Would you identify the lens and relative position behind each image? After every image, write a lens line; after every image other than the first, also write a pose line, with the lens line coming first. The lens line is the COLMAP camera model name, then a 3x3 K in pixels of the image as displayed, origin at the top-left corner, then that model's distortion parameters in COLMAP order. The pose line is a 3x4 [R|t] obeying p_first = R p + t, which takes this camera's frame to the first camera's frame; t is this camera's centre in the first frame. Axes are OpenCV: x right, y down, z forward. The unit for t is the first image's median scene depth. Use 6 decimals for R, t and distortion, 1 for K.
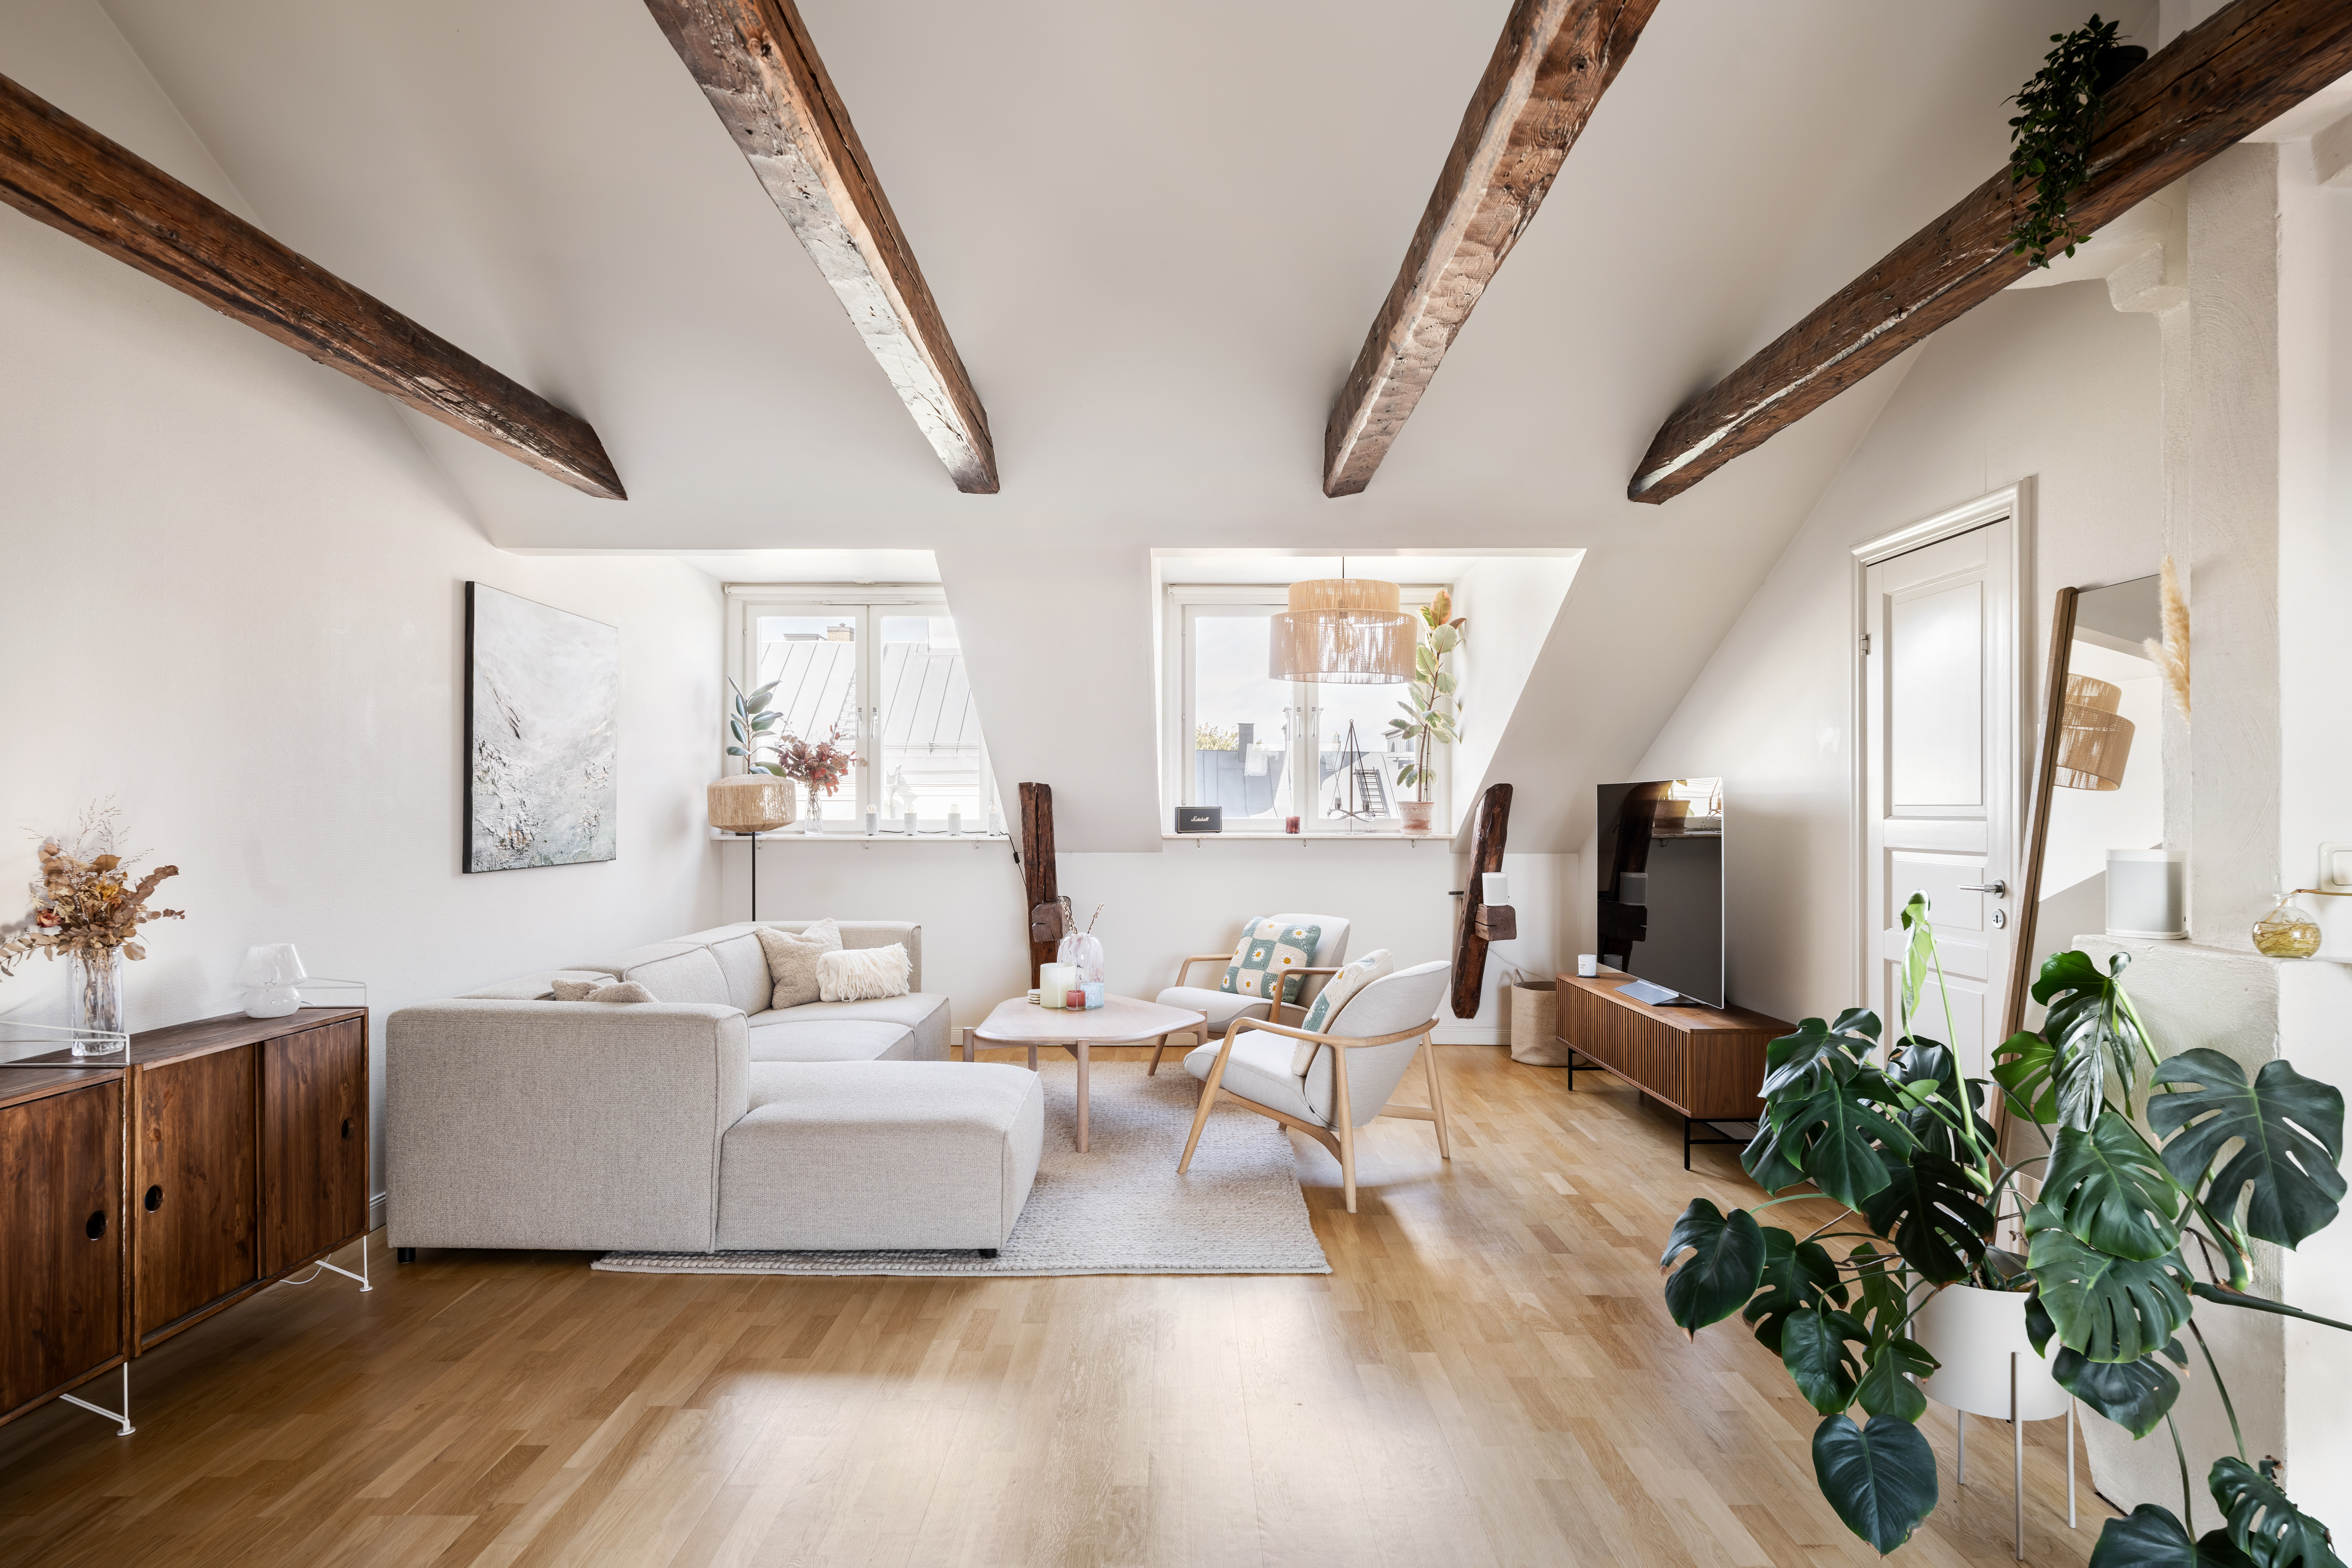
lens RADIAL K [[1346.0, 0, 1174.6], [0, 1346.0, 798.5], [0, 0, 1]] dist [-0.000941, 0.001639]
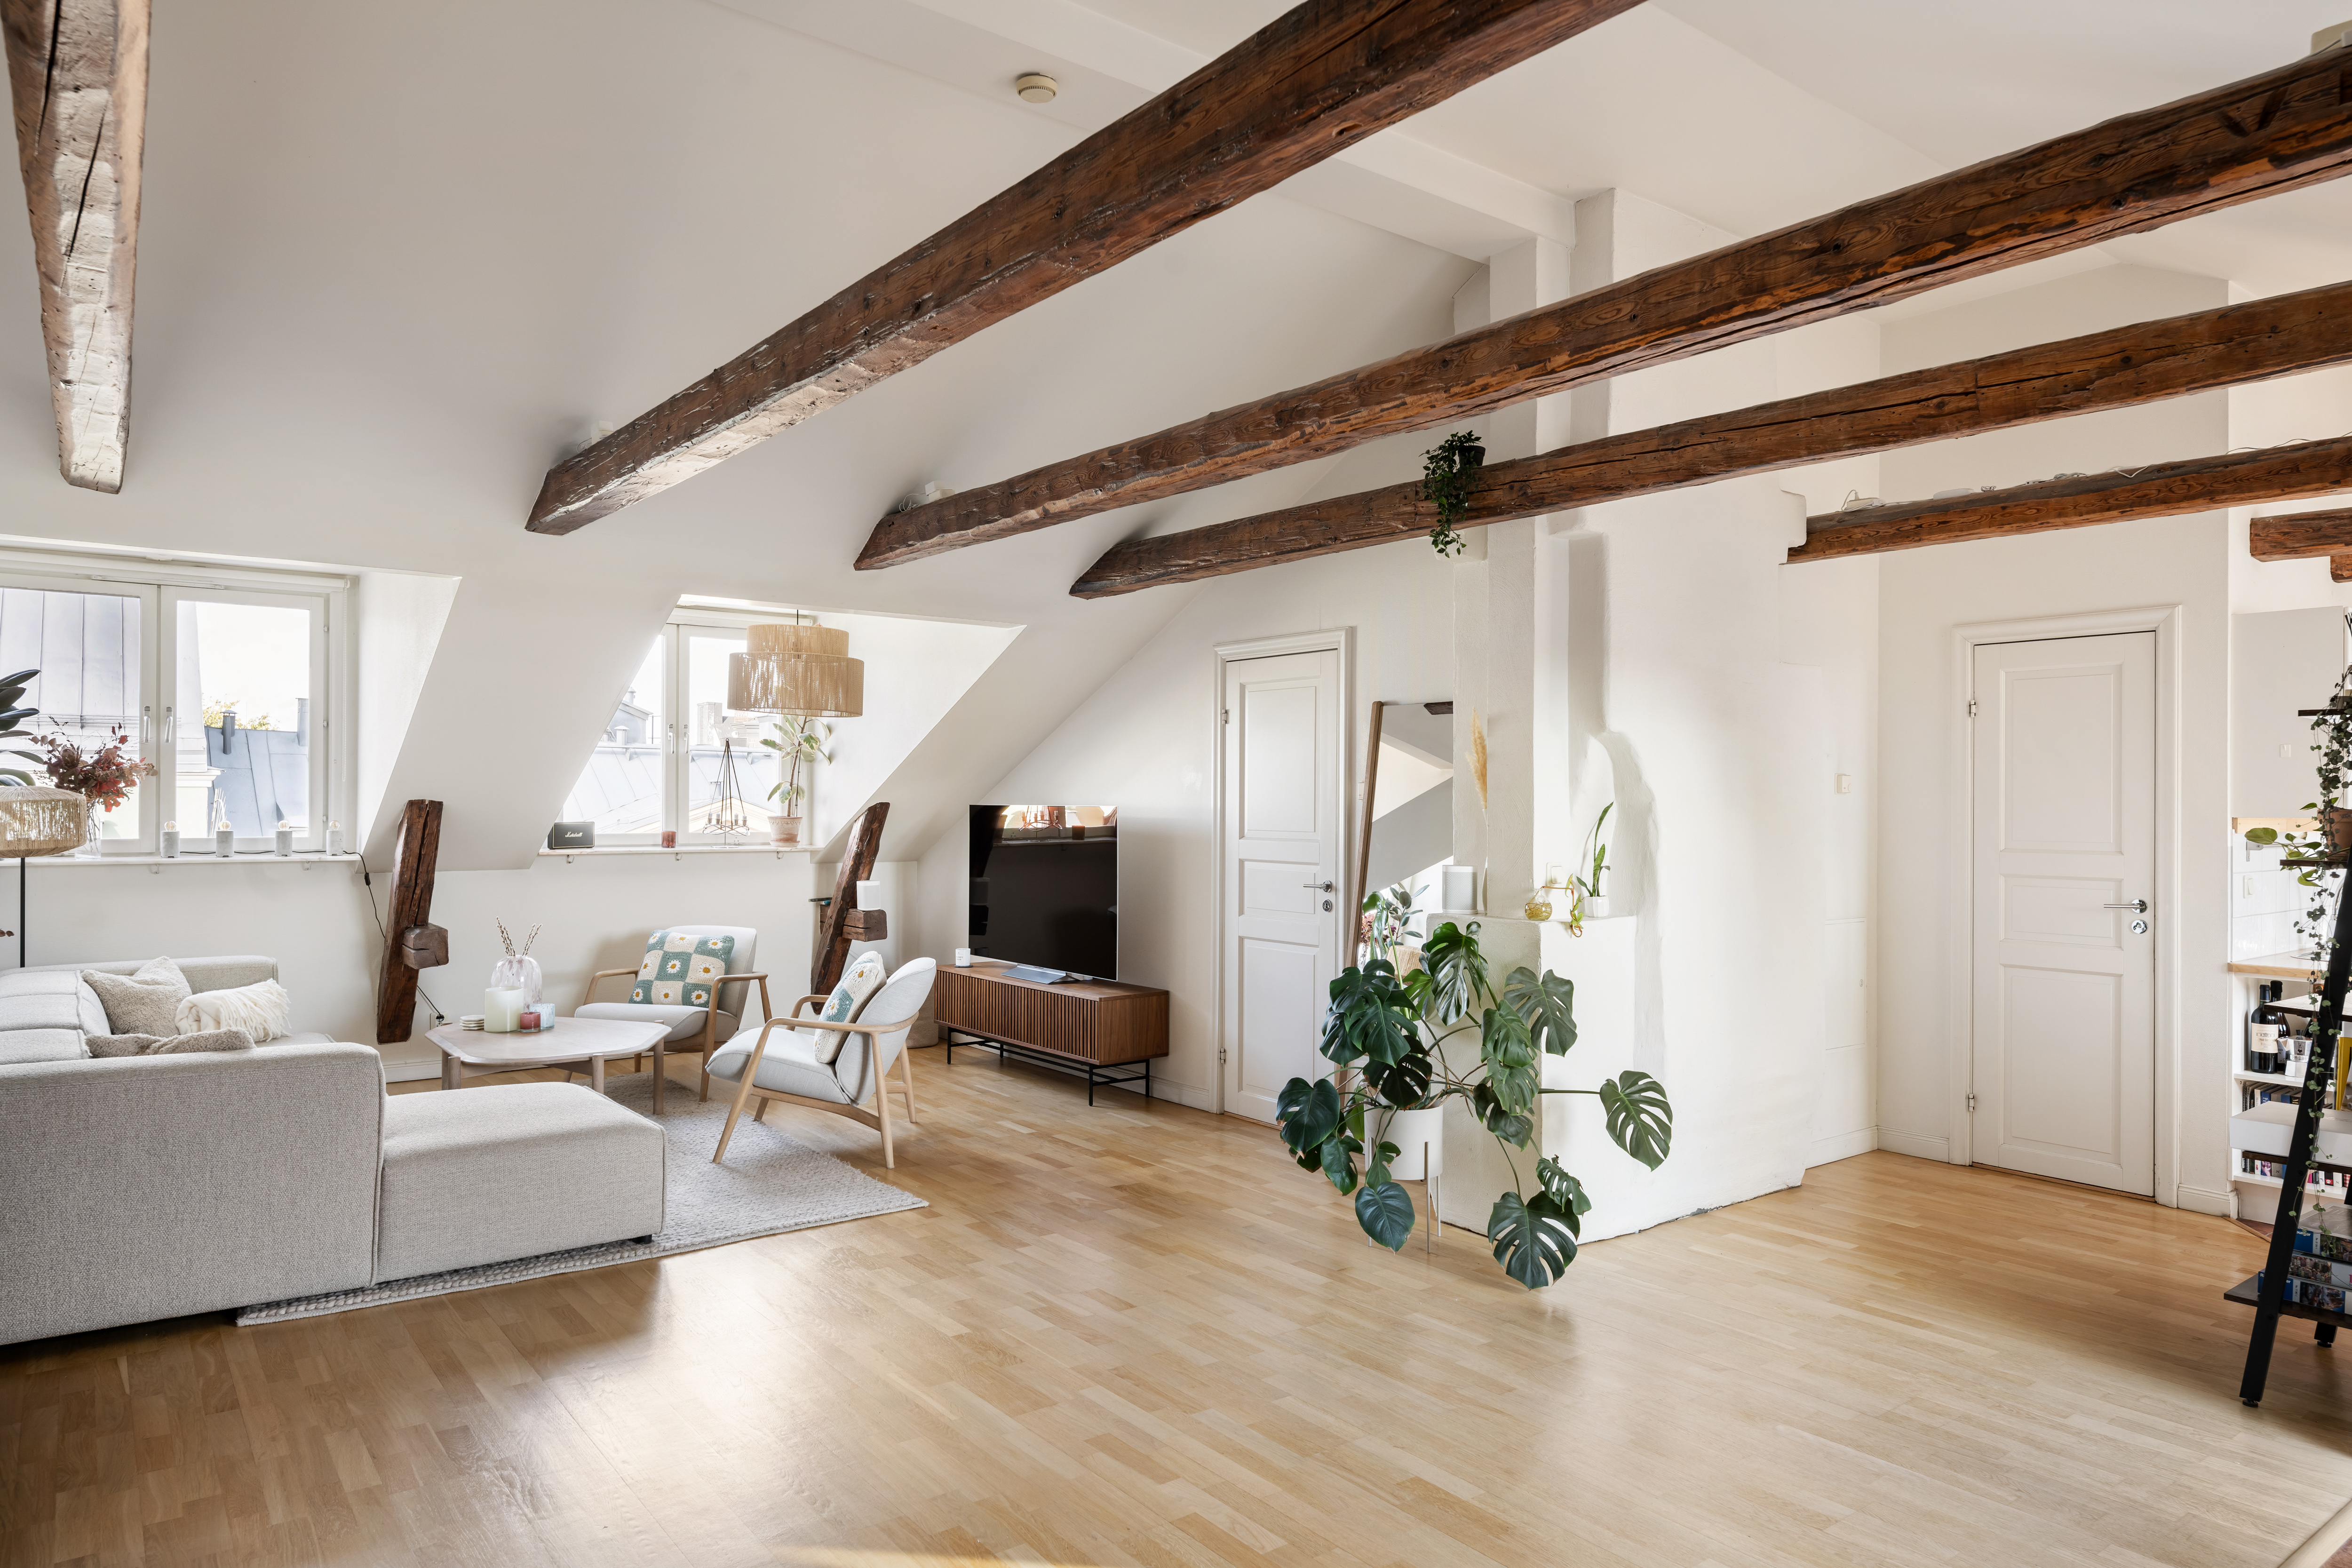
lens RADIAL K [[1480.9, 0, 1176.0], [0, 1480.9, 784.0], [0, 0, 1]] dist [0.001666, 0.001310]
pose [[0.798464, 0.010003, 0.601959, -0.527273], [-0.009532, 0.999947, -0.003973, -0.040247], [-0.601967, -0.002565, 0.798517, -0.246888]]
